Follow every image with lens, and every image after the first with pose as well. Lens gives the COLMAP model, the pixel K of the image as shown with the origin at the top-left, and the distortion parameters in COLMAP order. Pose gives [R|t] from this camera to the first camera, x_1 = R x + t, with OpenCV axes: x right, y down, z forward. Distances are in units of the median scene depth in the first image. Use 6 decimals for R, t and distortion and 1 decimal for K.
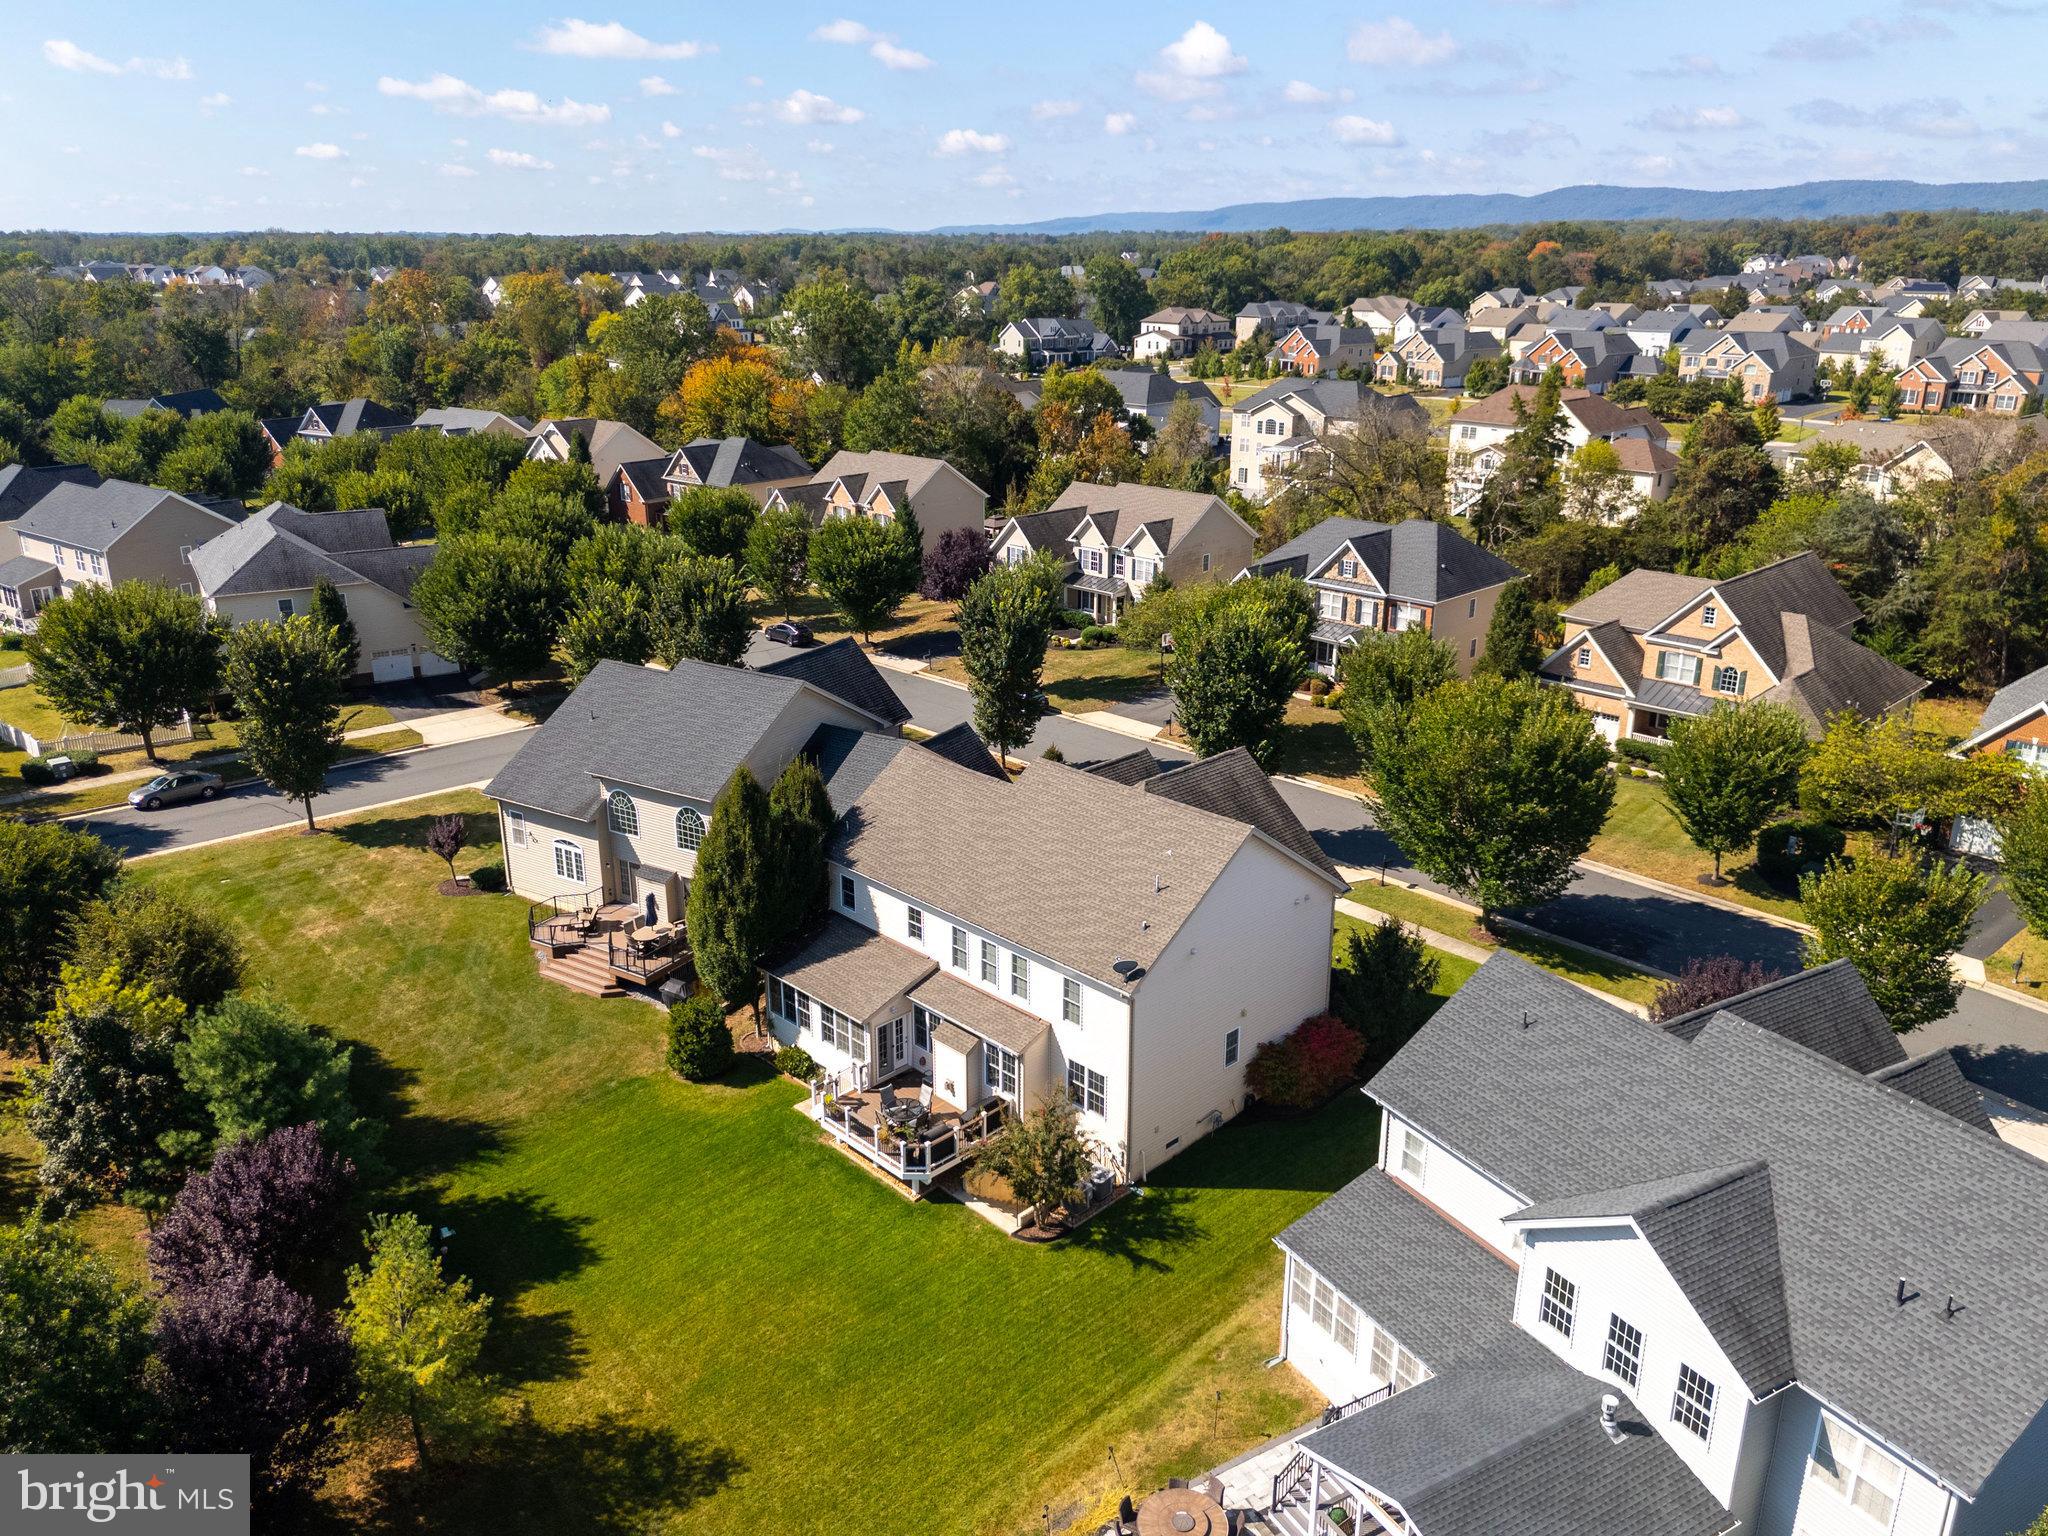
lens RADIAL K [[1514.1, 0, 1024.0], [0, 1514.1, 768.0], [0, 0, 1]] dist [0.062520, -0.065704]
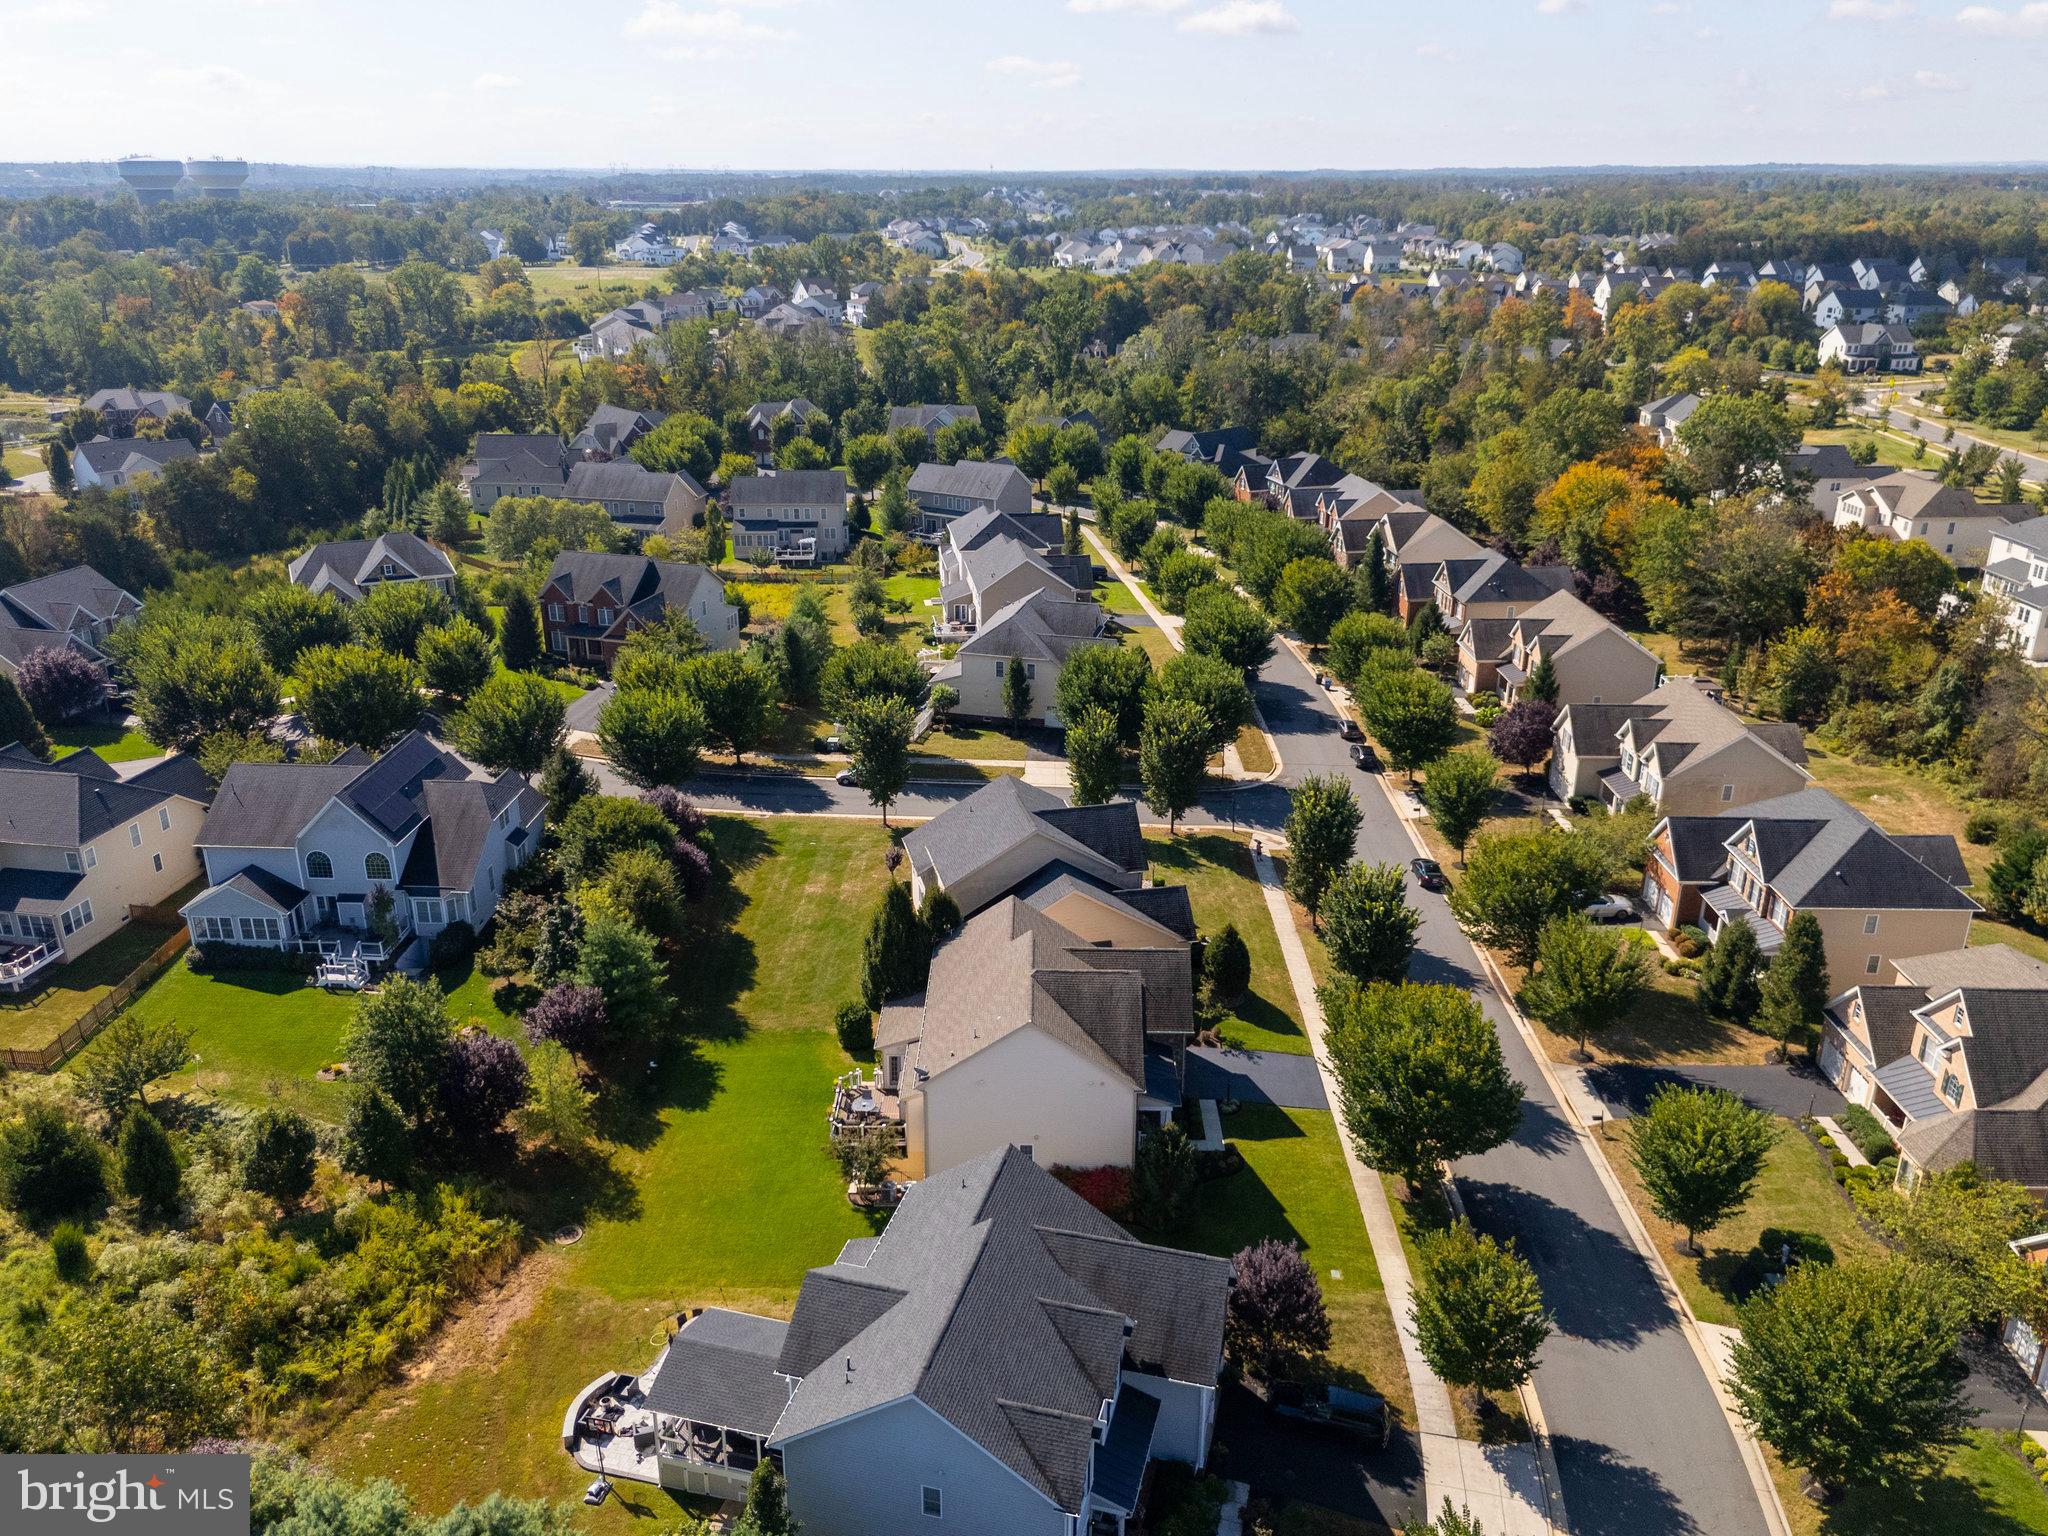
lens RADIAL K [[1514.1, 0, 1024.0], [0, 1514.1, 768.0], [0, 0, 1]] dist [0.062520, -0.065704]
pose [[0.709554, 0.251050, -0.658412, 1.251421], [-0.228280, 0.965886, 0.122278, -0.451072], [0.666649, 0.063539, 0.742658, -0.196644]]
